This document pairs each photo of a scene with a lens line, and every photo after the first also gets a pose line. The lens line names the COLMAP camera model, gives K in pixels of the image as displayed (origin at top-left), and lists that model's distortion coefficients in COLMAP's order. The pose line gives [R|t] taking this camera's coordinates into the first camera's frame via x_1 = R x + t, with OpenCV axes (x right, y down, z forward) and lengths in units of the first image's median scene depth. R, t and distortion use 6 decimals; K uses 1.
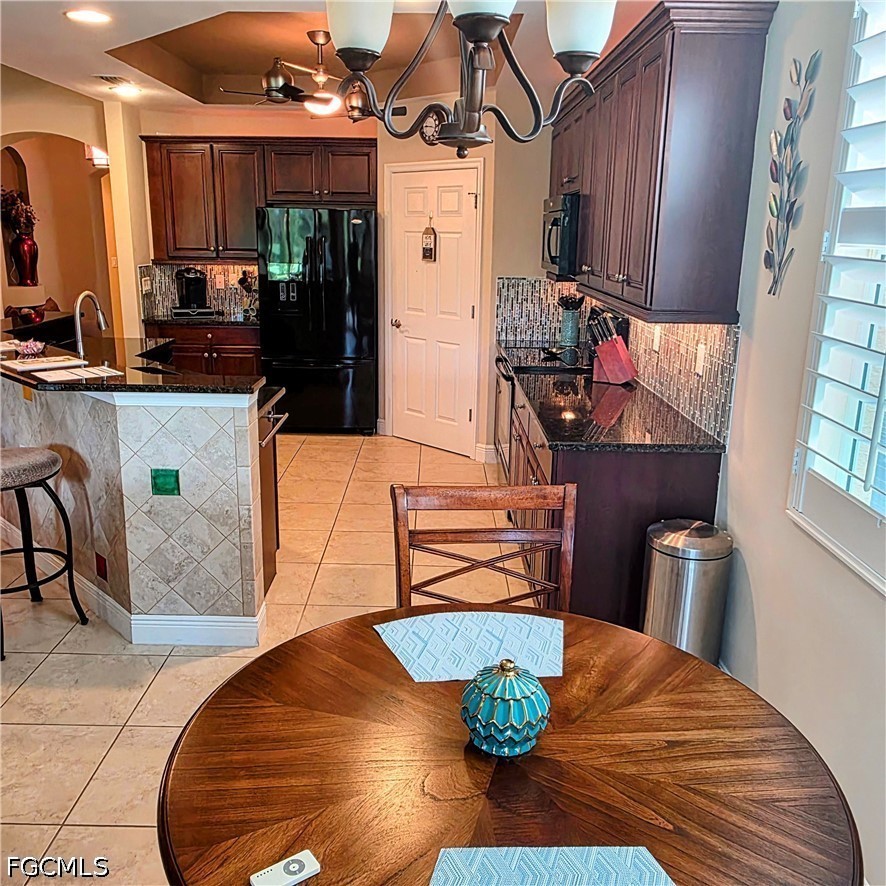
lens RADIAL K [[816.0, 0, 443.0], [0, 816.0, 443.0], [0, 0, 1]] dist [-0.001668, -0.004121]
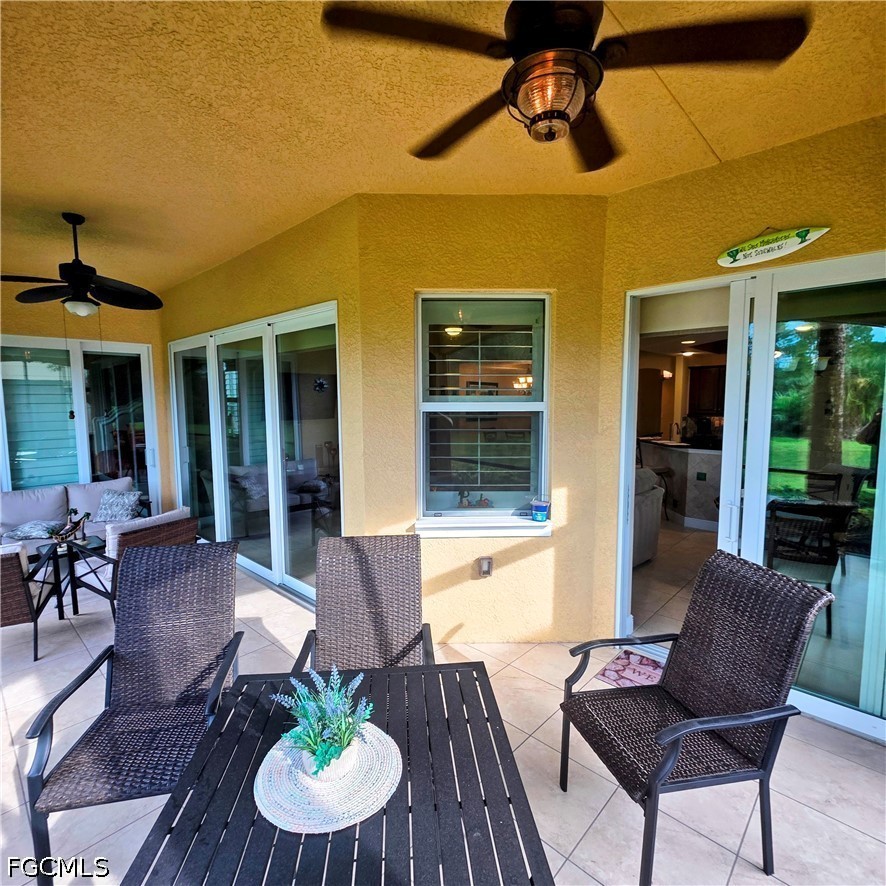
lens RADIAL K [[472.3, 0, 443.0], [0, 472.3, 443.0], [0, 0, 1]] dist [-0.001226, -0.000097]
pose [[0.721942, 0.042738, -0.690632, 0.207858], [-0.158705, 0.981711, -0.105150, 0.262230], [0.673507, 0.185519, 0.715521, -1.035010]]
